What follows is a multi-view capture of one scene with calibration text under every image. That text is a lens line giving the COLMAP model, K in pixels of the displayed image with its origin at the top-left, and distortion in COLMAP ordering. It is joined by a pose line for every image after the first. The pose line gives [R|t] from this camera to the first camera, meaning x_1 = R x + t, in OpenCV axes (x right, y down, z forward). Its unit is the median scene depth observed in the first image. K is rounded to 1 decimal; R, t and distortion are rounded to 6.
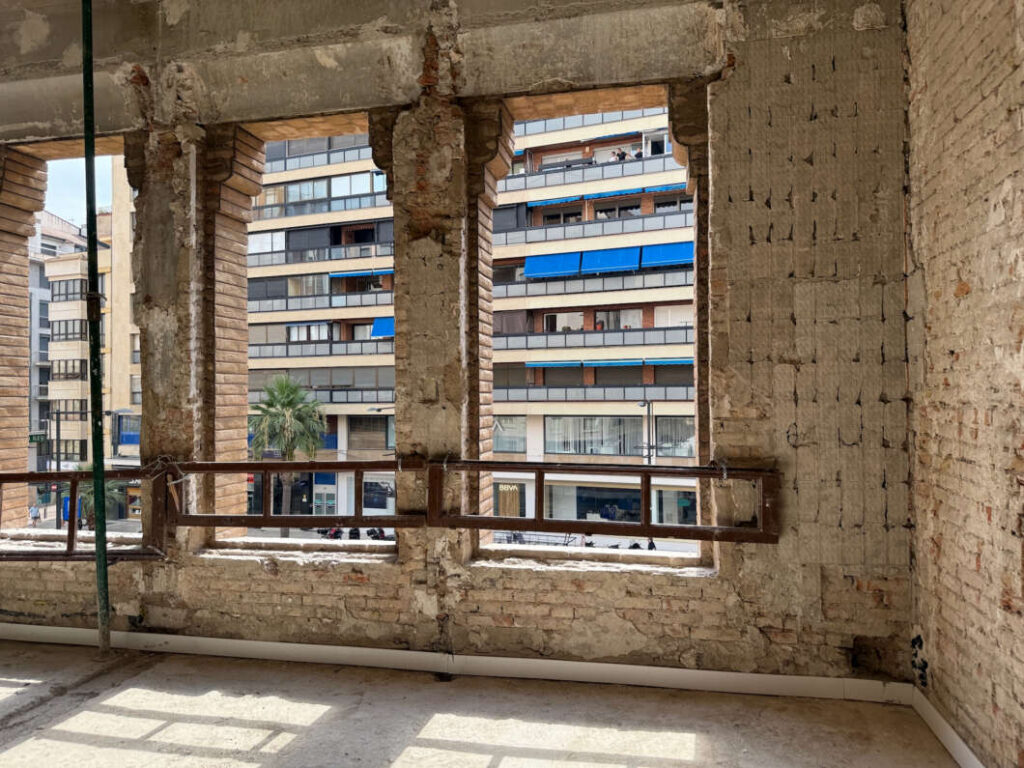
lens RADIAL K [[683.3, 0, 569.1], [0, 683.3, 381.2], [0, 0, 1]] dist [0.032763, -0.042027]
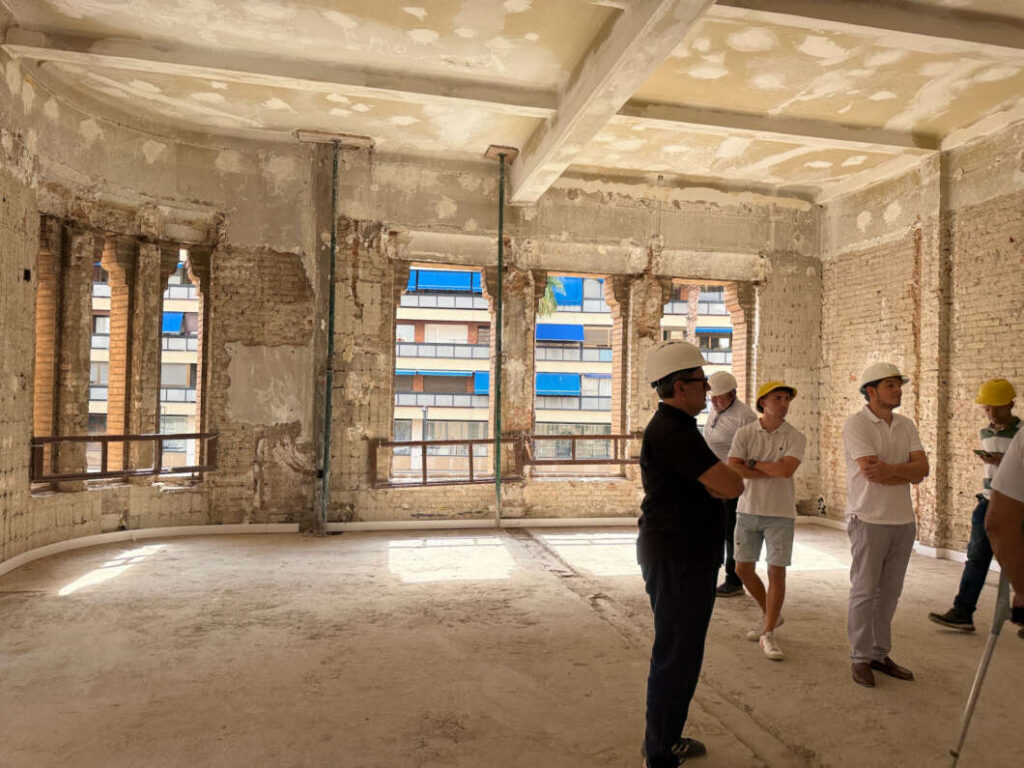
lens RADIAL K [[719.9, 0, 501.8], [0, 719.9, 387.3], [0, 0, 1]] dist [0.083645, -0.129540]
pose [[0.914868, 0.036818, 0.402072, -1.442507], [-0.037668, 0.999274, -0.005796, -0.009397], [-0.401993, -0.009842, 0.915590, -0.906412]]
